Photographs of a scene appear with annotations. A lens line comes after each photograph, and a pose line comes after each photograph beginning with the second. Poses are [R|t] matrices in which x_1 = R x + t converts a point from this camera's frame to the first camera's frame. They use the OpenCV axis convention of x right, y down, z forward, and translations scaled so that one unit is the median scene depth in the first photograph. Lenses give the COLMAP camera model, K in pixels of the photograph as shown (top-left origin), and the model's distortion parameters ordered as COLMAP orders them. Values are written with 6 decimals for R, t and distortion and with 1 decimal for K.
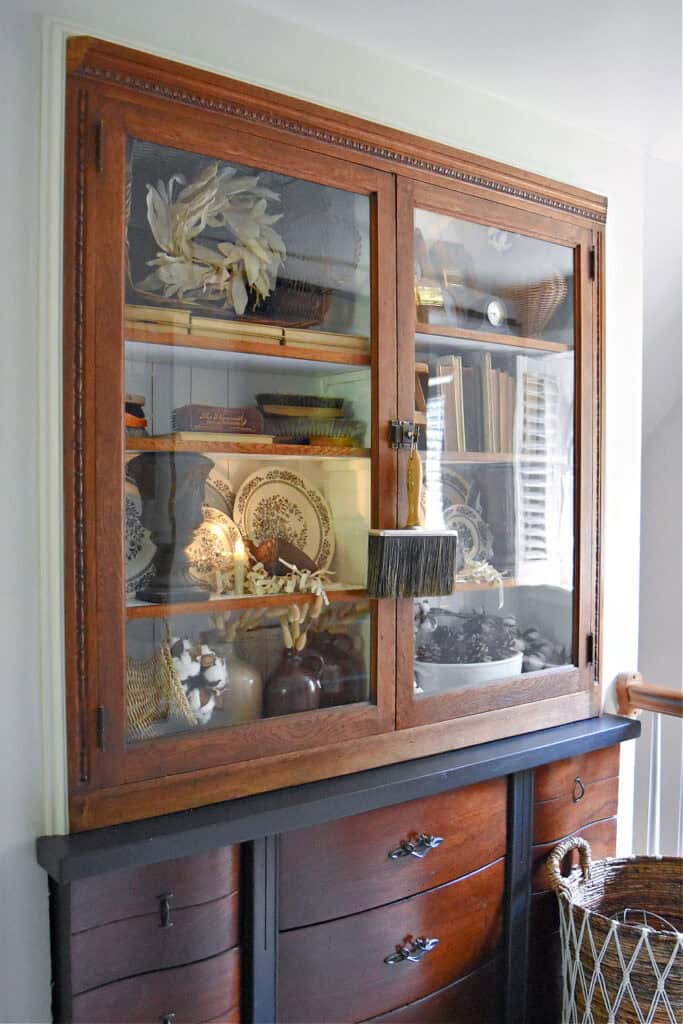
lens RADIAL K [[945.9, 0, 342.2], [0, 945.9, 519.6], [0, 0, 1]] dist [-0.079472, 0.000000]
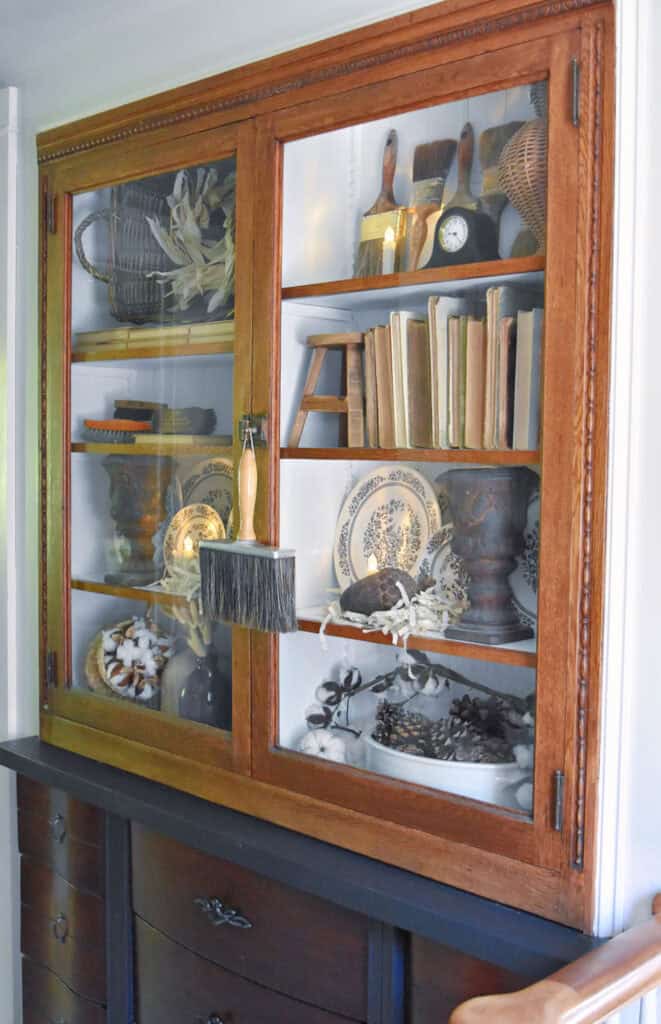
lens RADIAL K [[1150.6, 0, 339.3], [0, 1150.6, 518.0], [0, 0, 1]] dist [-0.085676, 0.000000]
pose [[0.149184, 0.069651, -0.986353, 1.061656], [-0.034972, 0.997264, 0.065132, -0.079999], [0.988191, 0.024778, 0.151212, 0.905928]]
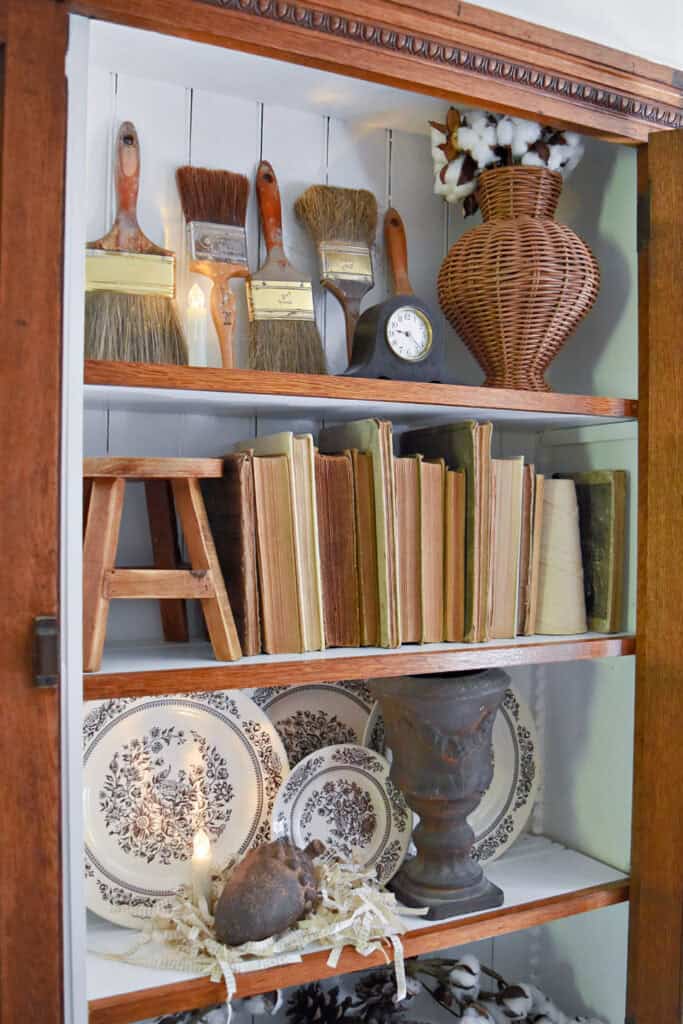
lens RADIAL K [[945.9, 0, 338.5], [0, 945.9, 517.2], [0, 0, 1]] dist [-0.079472, 0.000000]
pose [[0.981831, 0.008397, -0.189571, 0.242077], [-0.012149, 0.999752, -0.018637, -0.137546], [0.189368, 0.020602, 0.981690, 0.622803]]
